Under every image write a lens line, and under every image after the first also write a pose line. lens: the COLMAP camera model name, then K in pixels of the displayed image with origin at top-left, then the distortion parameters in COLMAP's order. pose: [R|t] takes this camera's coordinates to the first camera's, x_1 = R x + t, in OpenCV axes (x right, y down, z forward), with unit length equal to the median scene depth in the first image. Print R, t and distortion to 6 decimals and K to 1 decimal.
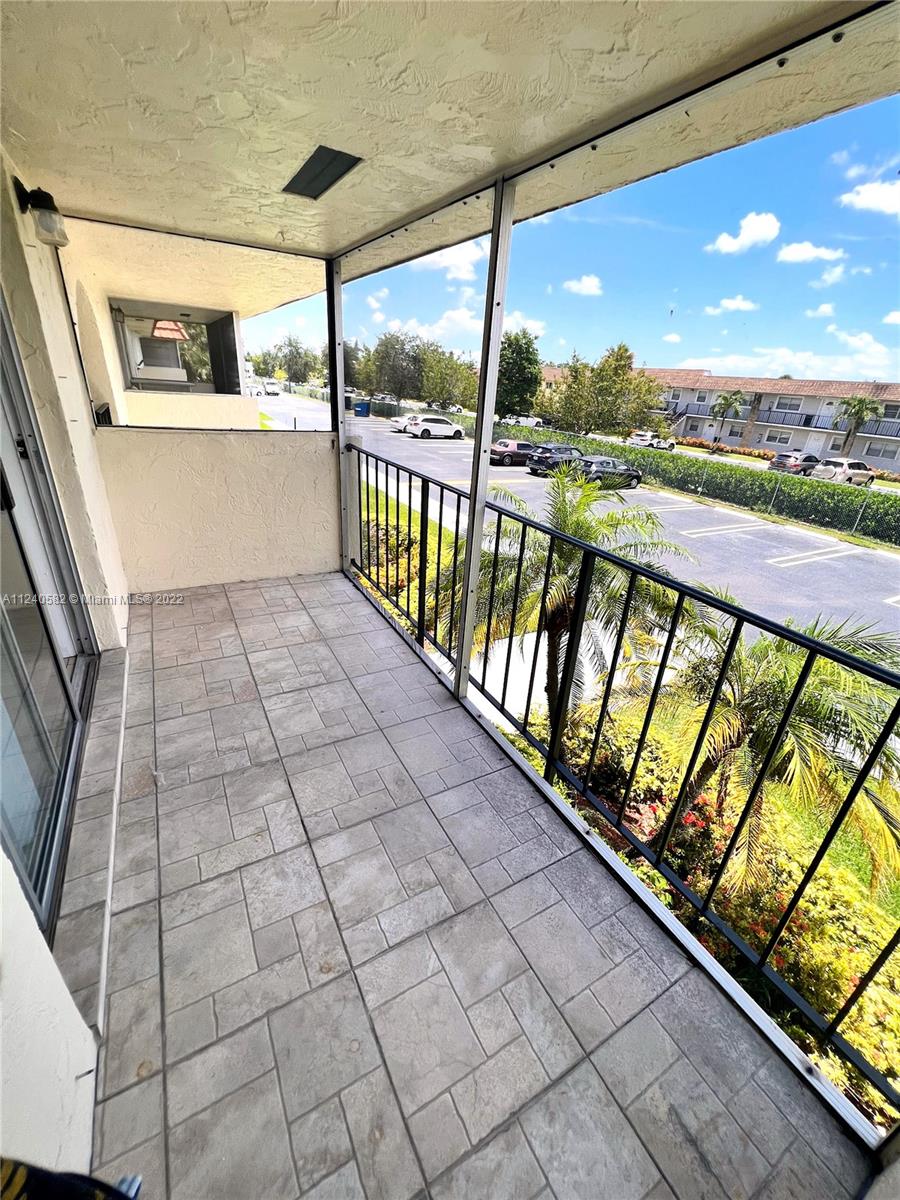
lens RADIAL K [[480.6, 0, 452.6], [0, 480.6, 595.2], [0, 0, 1]] dist [-0.001205, 0.000830]
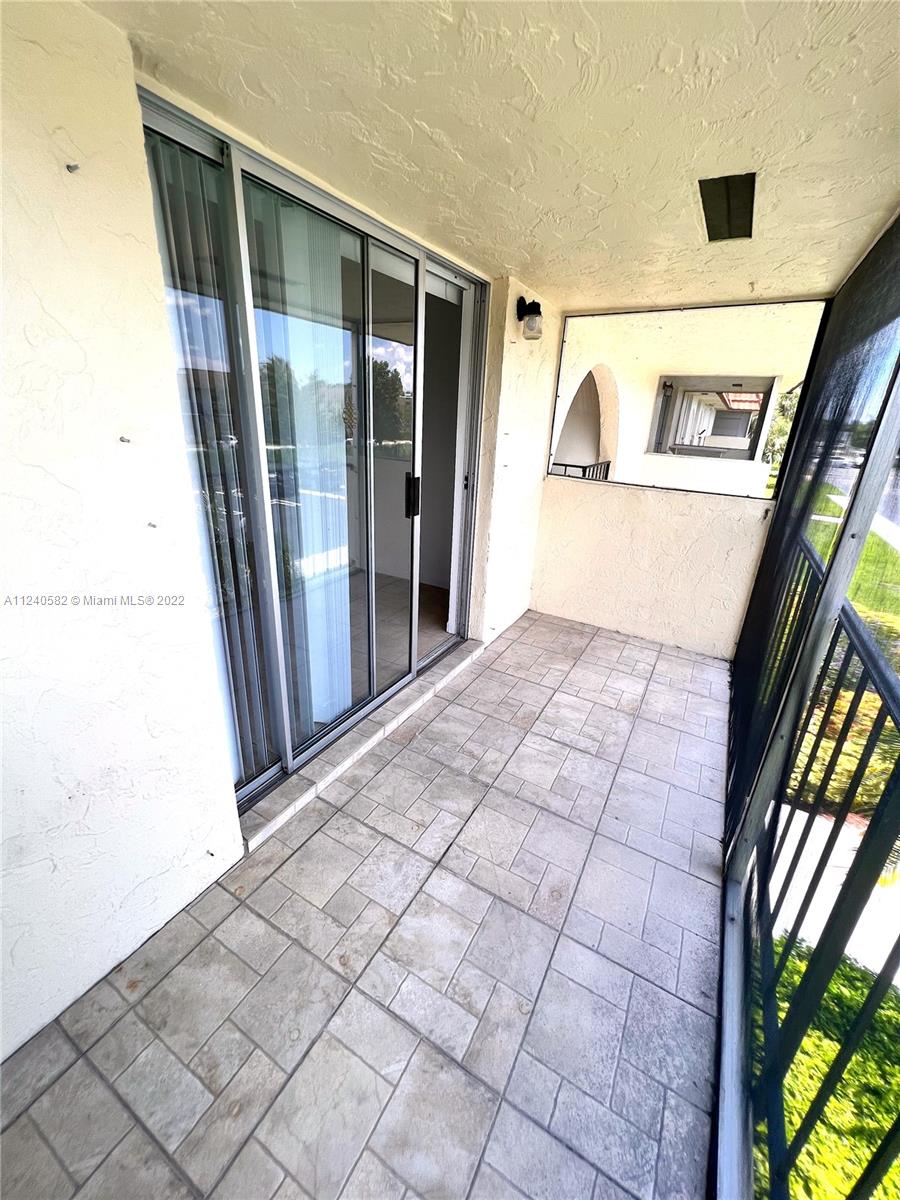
lens RADIAL K [[480.6, 0, 452.6], [0, 480.6, 595.2], [0, 0, 1]] dist [-0.001205, 0.000830]
pose [[0.512530, 0.259980, -0.818366, 0.376550], [-0.361629, 0.929774, 0.068890, -0.089586], [0.778805, 0.260636, 0.570554, 0.282265]]
